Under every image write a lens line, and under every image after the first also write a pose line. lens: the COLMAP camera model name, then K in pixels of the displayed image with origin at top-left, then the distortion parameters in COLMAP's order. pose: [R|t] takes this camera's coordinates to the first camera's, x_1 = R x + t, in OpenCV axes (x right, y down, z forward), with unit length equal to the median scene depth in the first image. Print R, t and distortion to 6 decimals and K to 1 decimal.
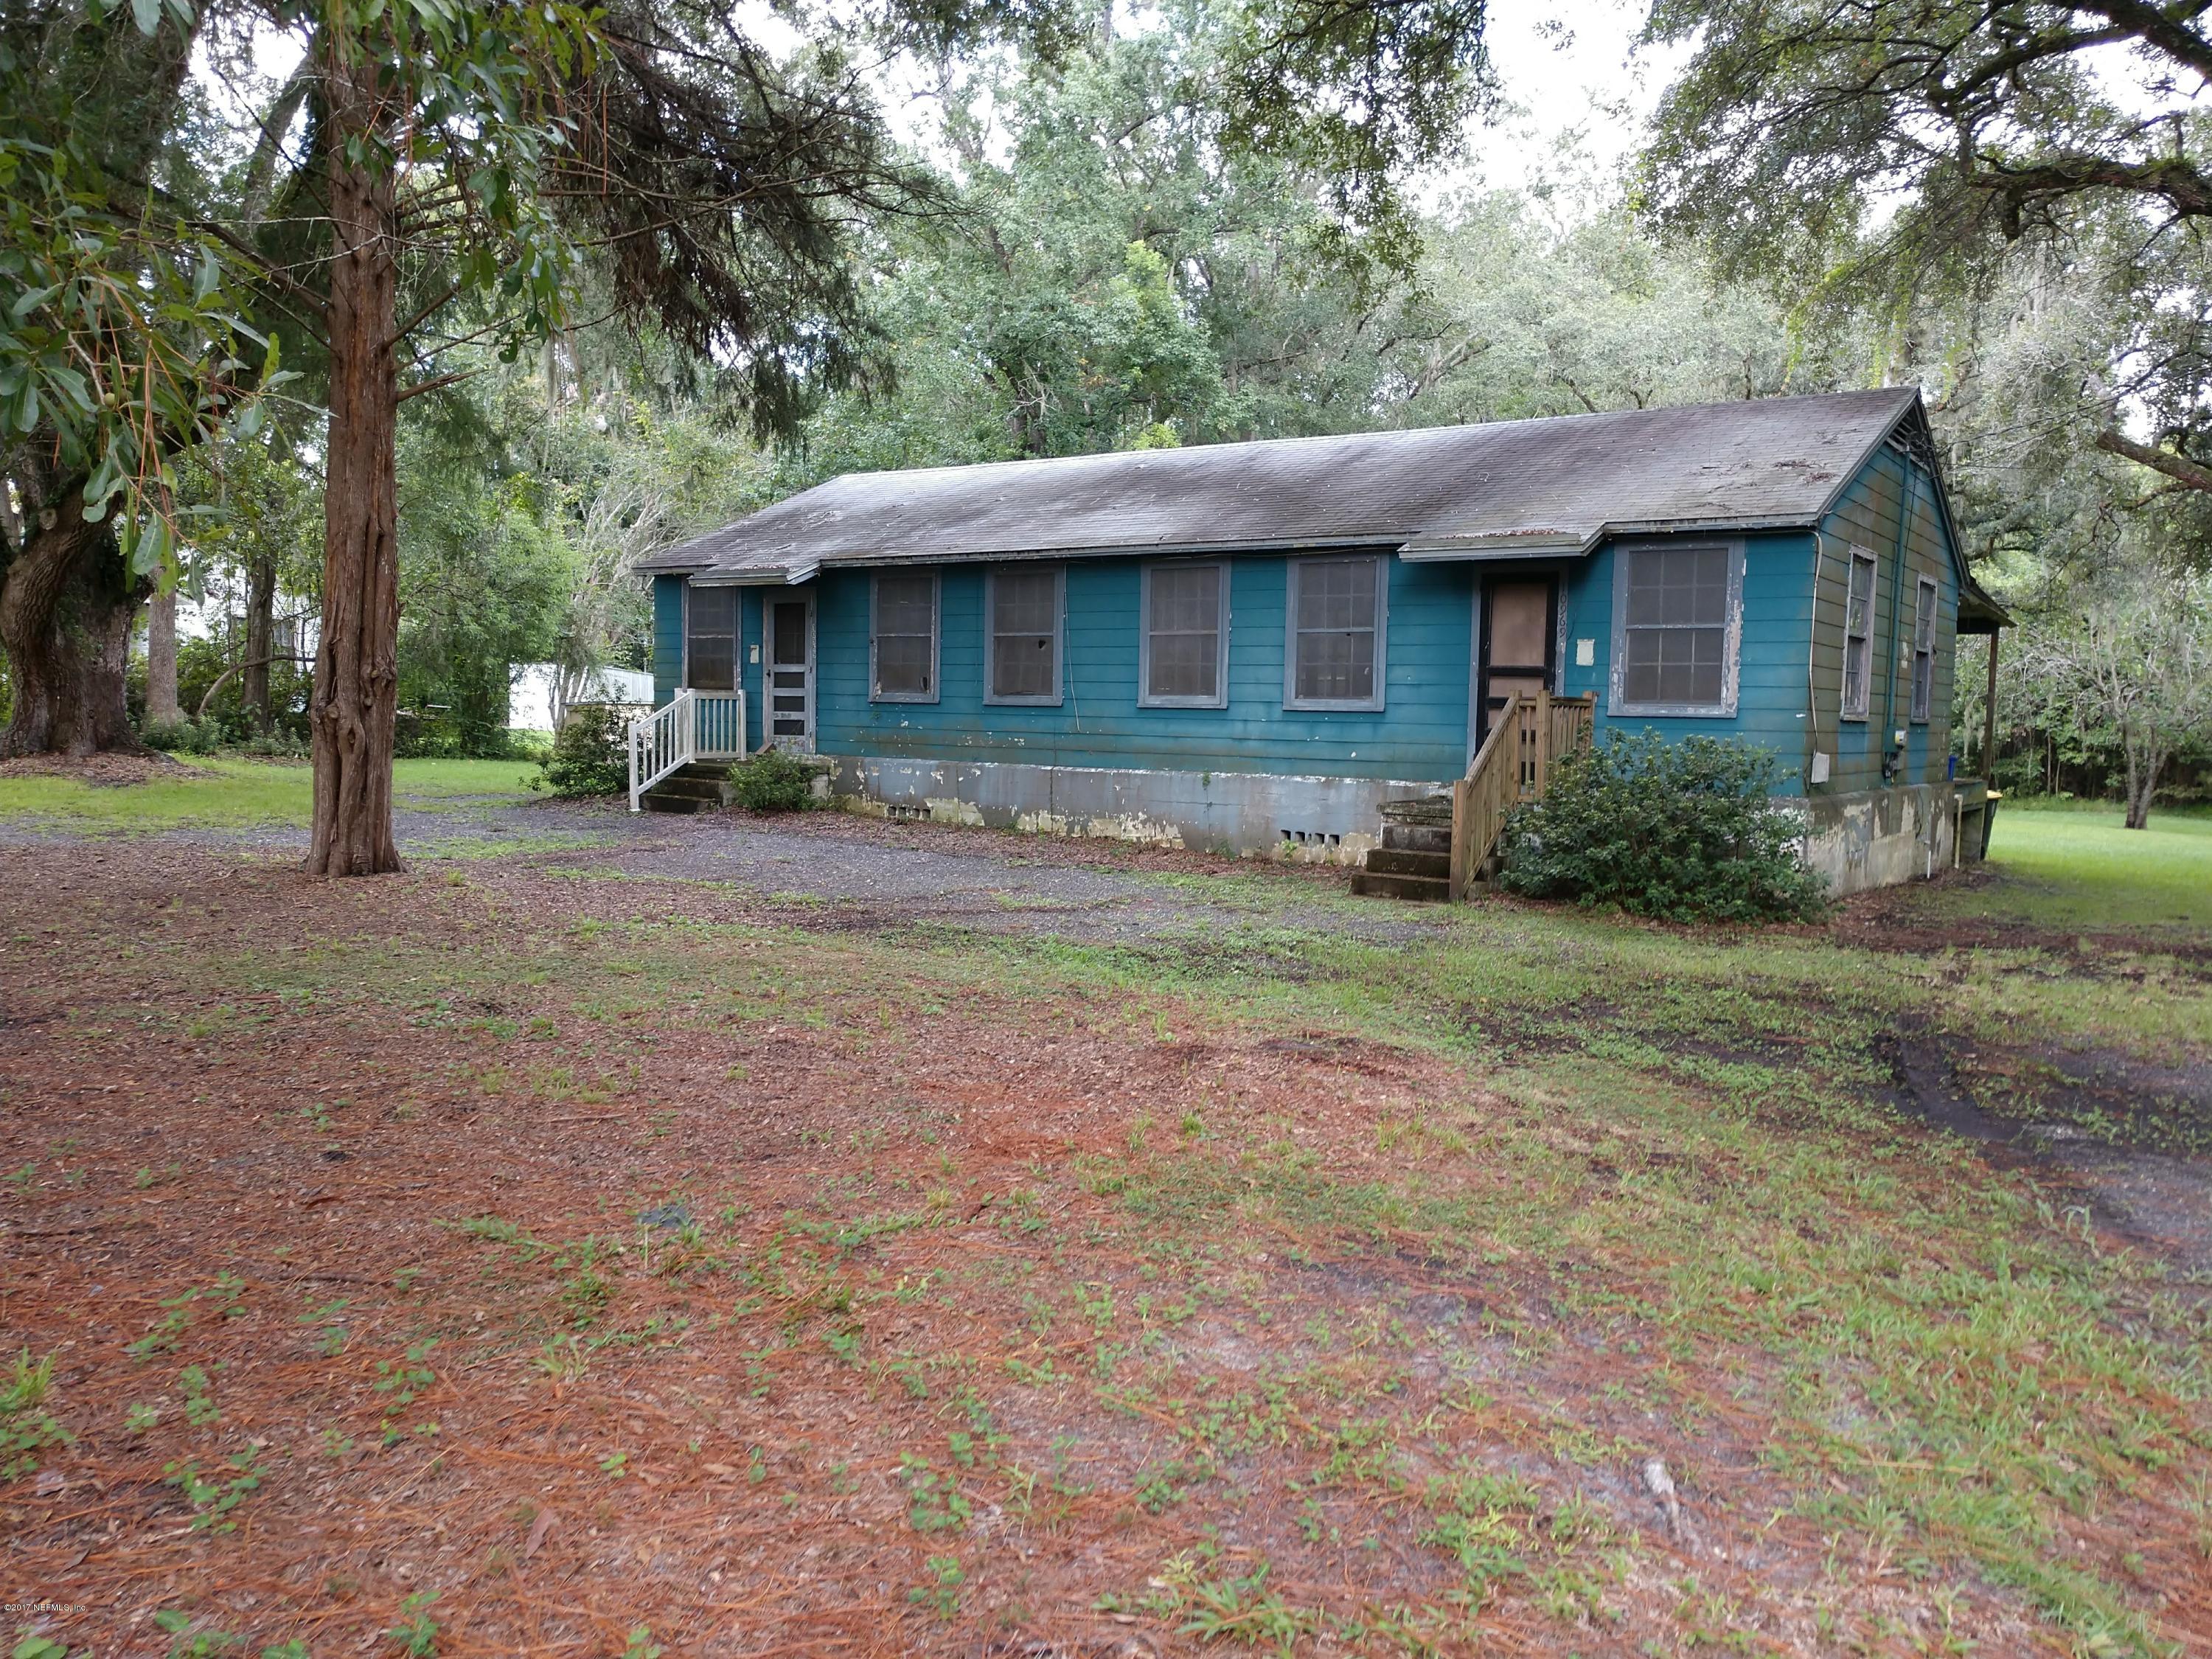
lens RADIAL K [[1674.9, 0, 1100.5], [0, 1674.9, 832.5], [0, 0, 1]] dist [0.012449, 0.002797]
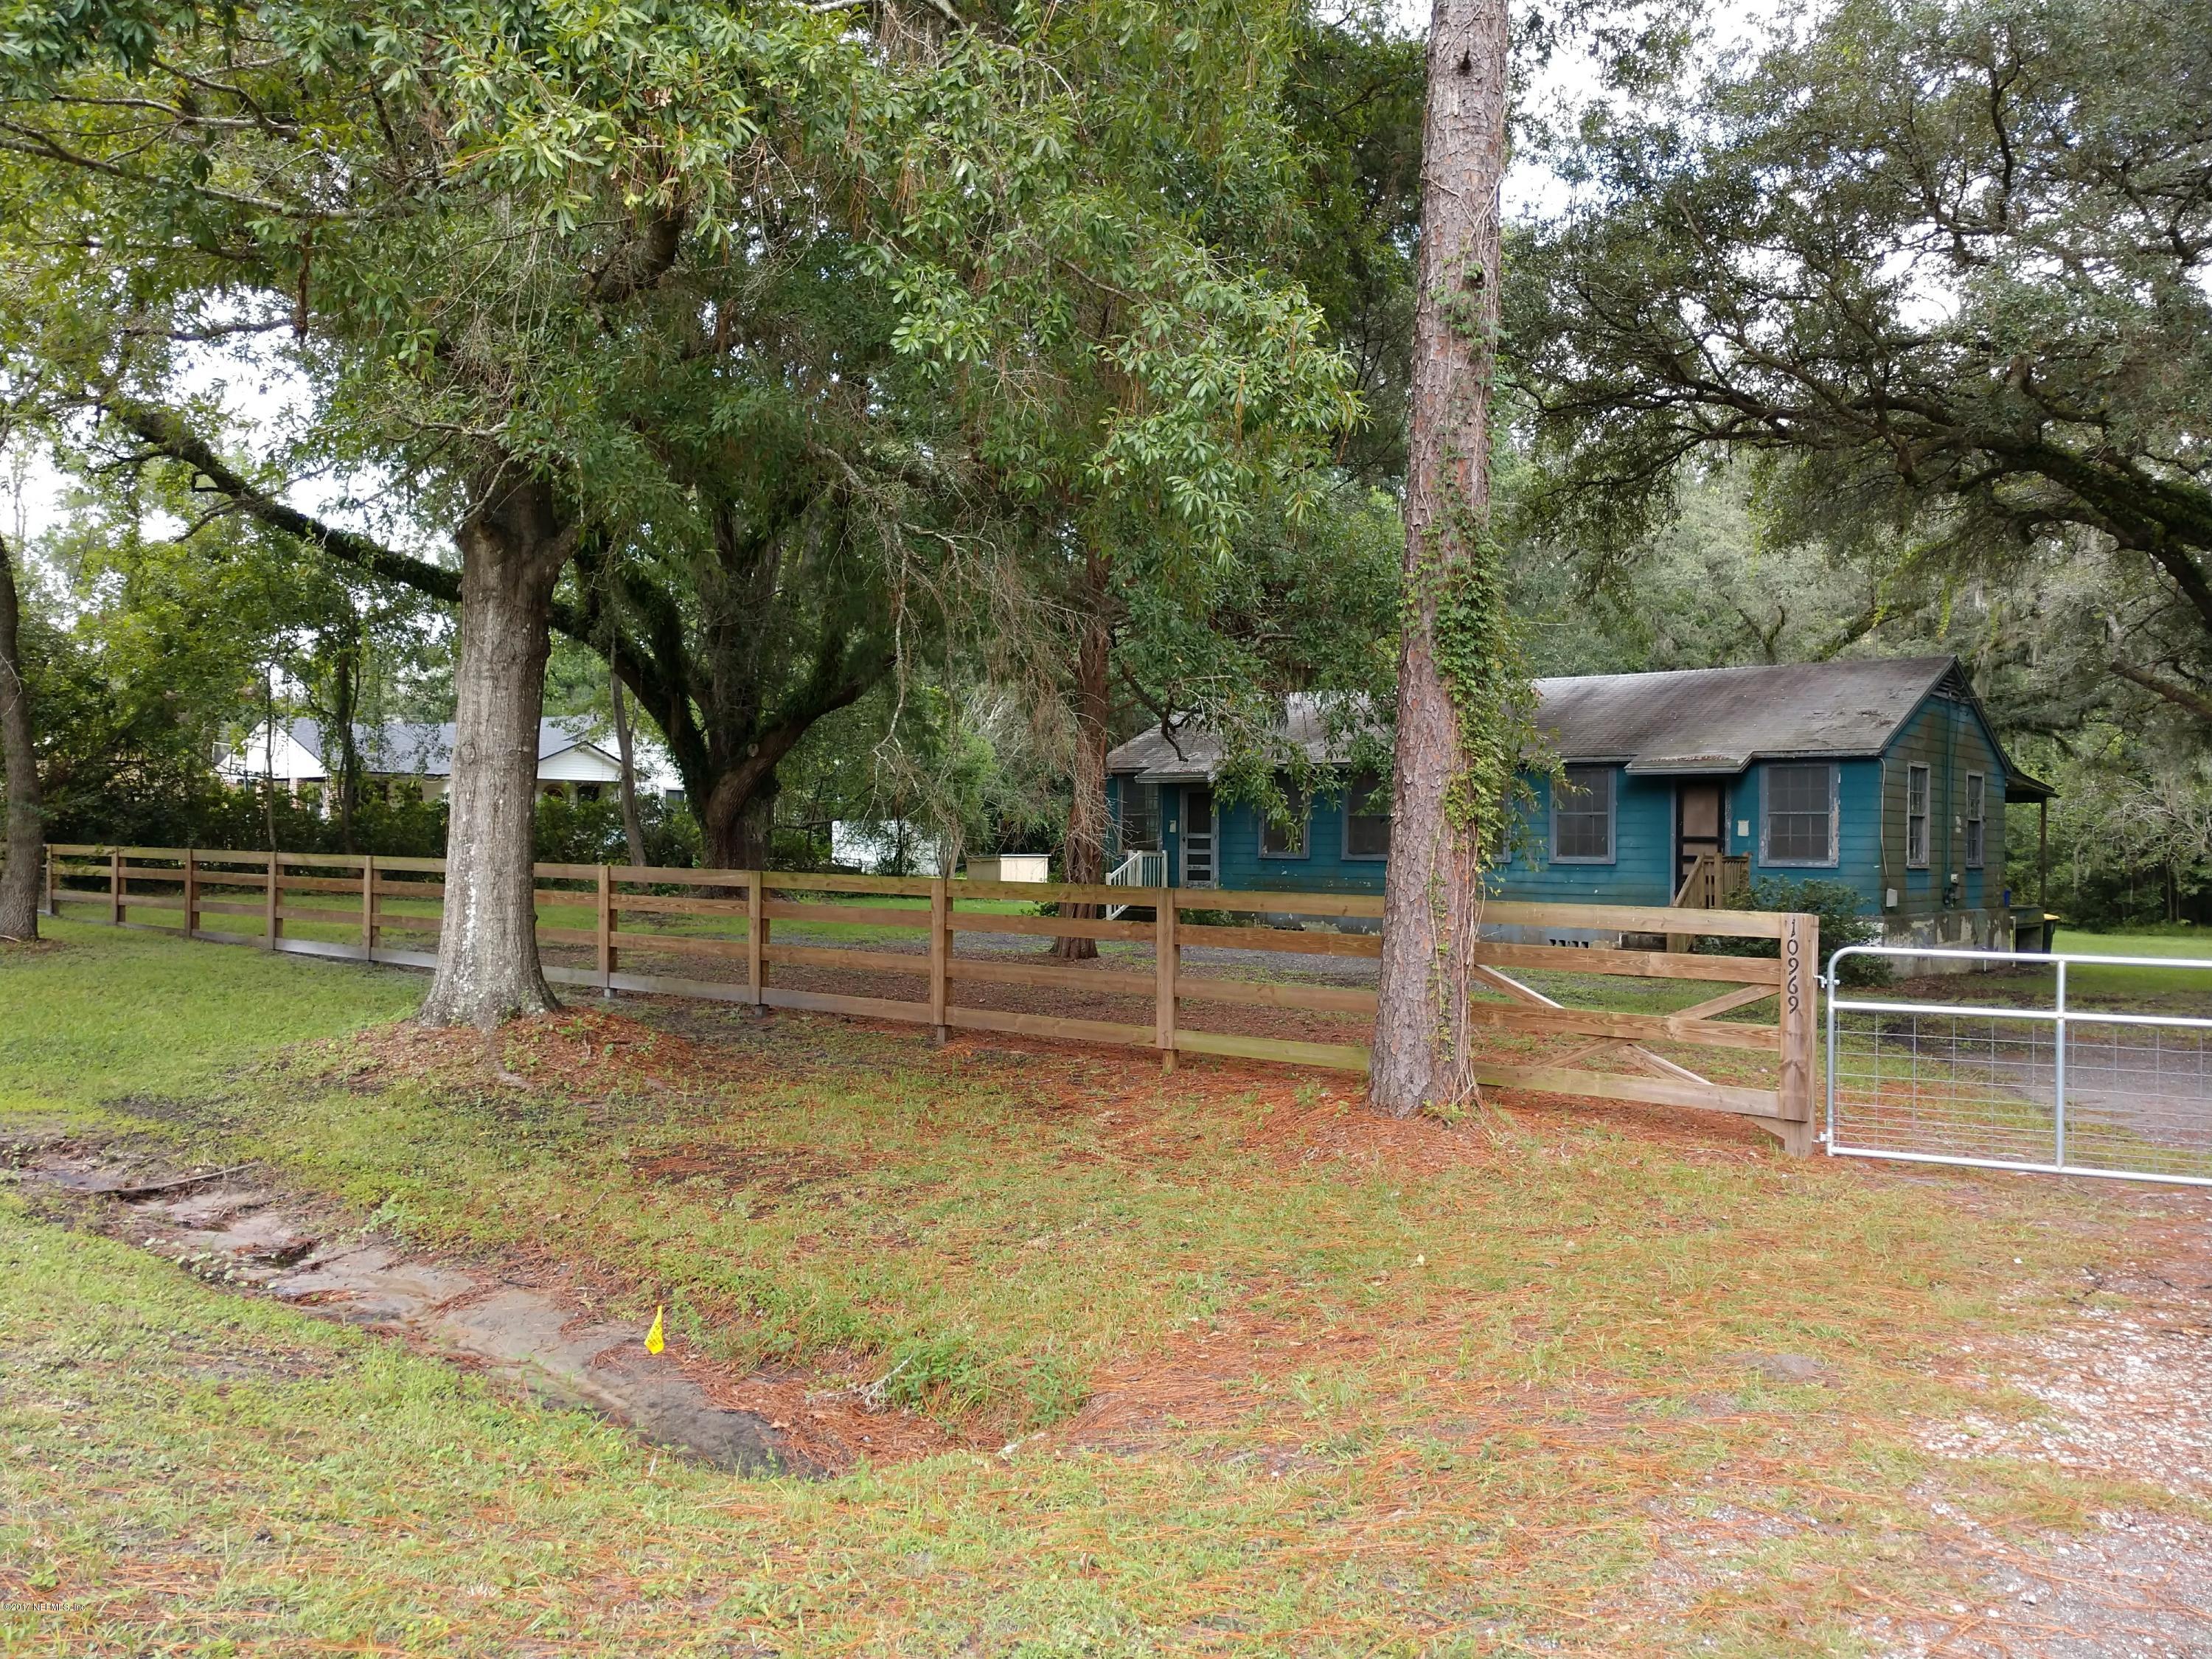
lens RADIAL K [[1674.9, 0, 1110.8], [0, 1674.9, 825.6], [0, 0, 1]] dist [0.012449, 0.002797]
pose [[0.996417, -0.009684, -0.084023, -0.184560], [0.002432, 0.996293, -0.085991, 0.028937], [0.084544, 0.085478, 0.992747, -0.664206]]
